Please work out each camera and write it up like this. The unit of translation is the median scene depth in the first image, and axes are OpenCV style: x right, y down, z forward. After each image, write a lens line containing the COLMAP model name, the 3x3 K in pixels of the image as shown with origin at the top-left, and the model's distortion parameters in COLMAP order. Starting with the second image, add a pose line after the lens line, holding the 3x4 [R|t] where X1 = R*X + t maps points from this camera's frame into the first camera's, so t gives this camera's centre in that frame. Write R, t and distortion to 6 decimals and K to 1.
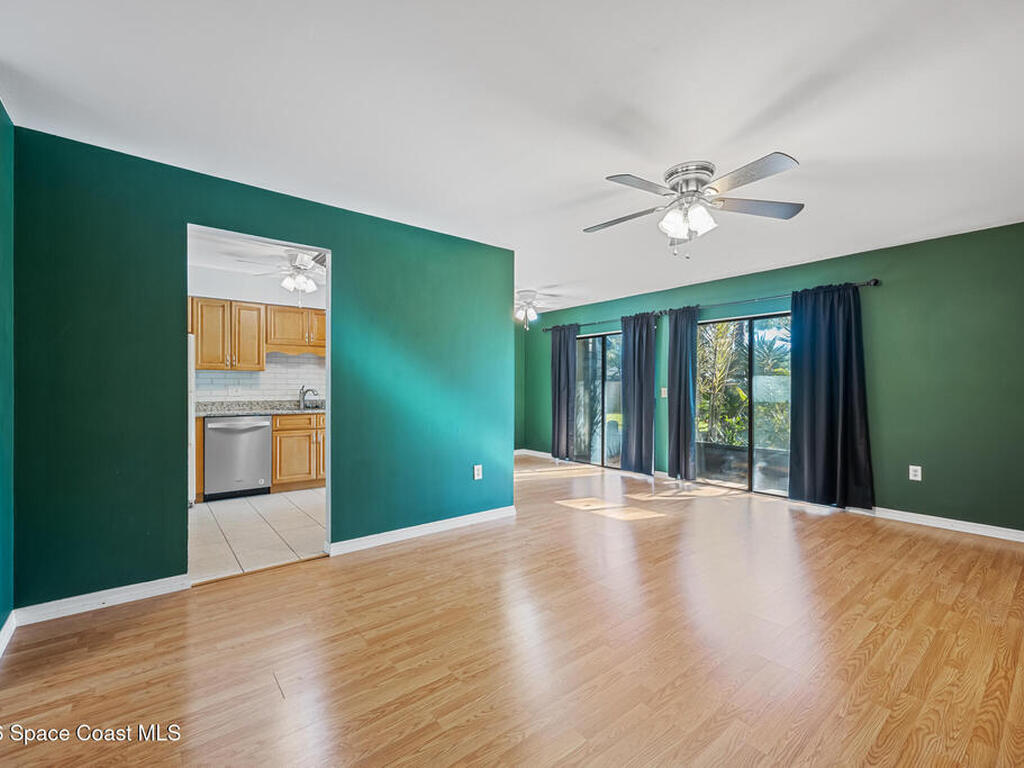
lens RADIAL K [[451.2, 0, 509.0], [0, 451.2, 388.3], [0, 0, 1]] dist [0.003488, 0.000457]
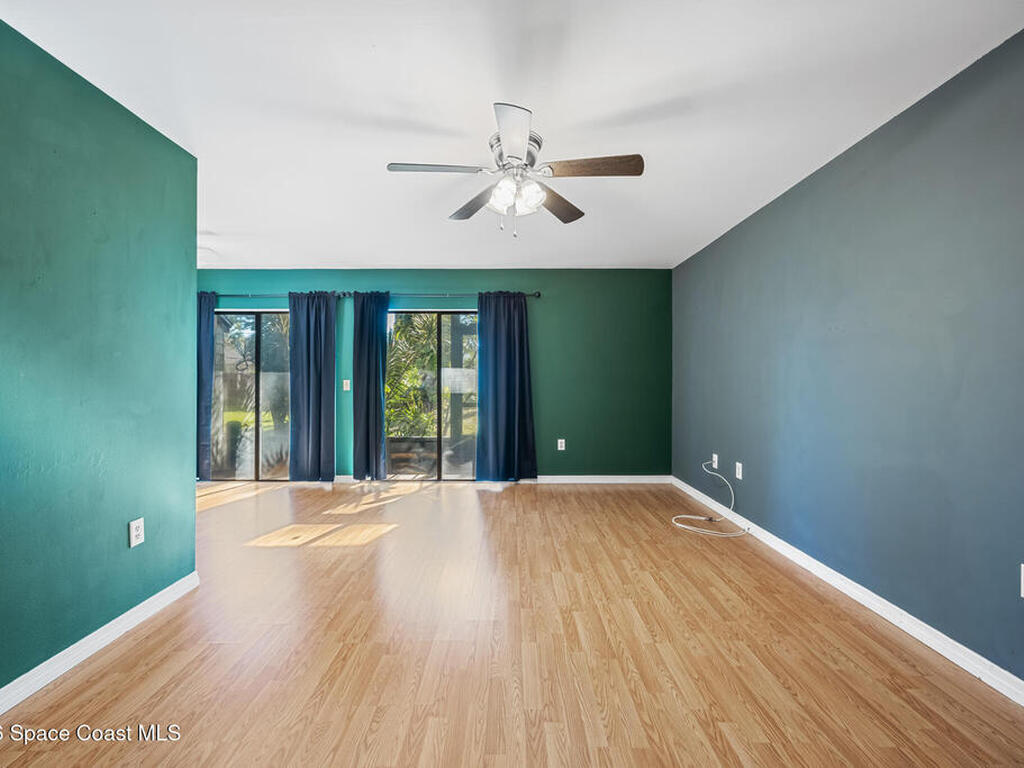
lens RADIAL K [[451.2, 0, 512.1], [0, 451.2, 381.3], [0, 0, 1]] dist [0.003488, 0.000457]
pose [[0.630968, -0.003131, 0.775802, -0.160146], [0.001689, 0.999995, 0.002662, -0.000033], [-0.775807, -0.000370, 0.630970, 0.224845]]
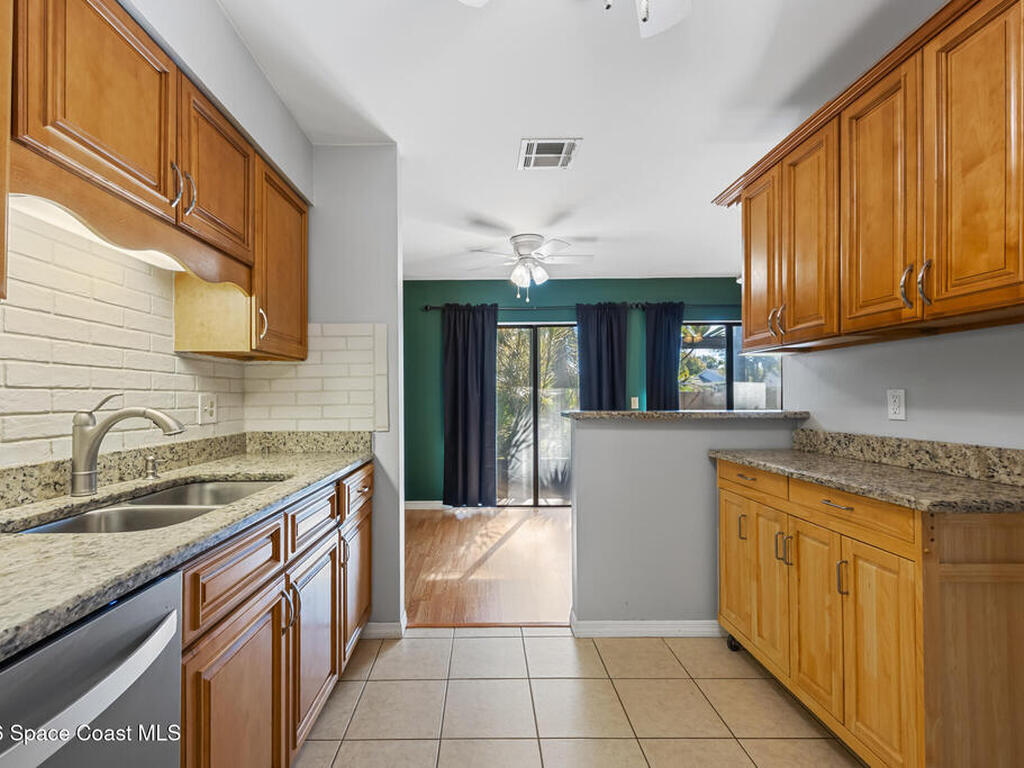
lens RADIAL K [[477.4, 0, 509.5], [0, 477.4, 393.4], [0, 0, 1]] dist [0.000613, 0.000006]
pose [[0.626284, -0.001921, 0.779593, -0.564688], [0.015996, 0.999818, -0.010386, -0.000977], [-0.779431, 0.018975, 0.626201, 0.739998]]
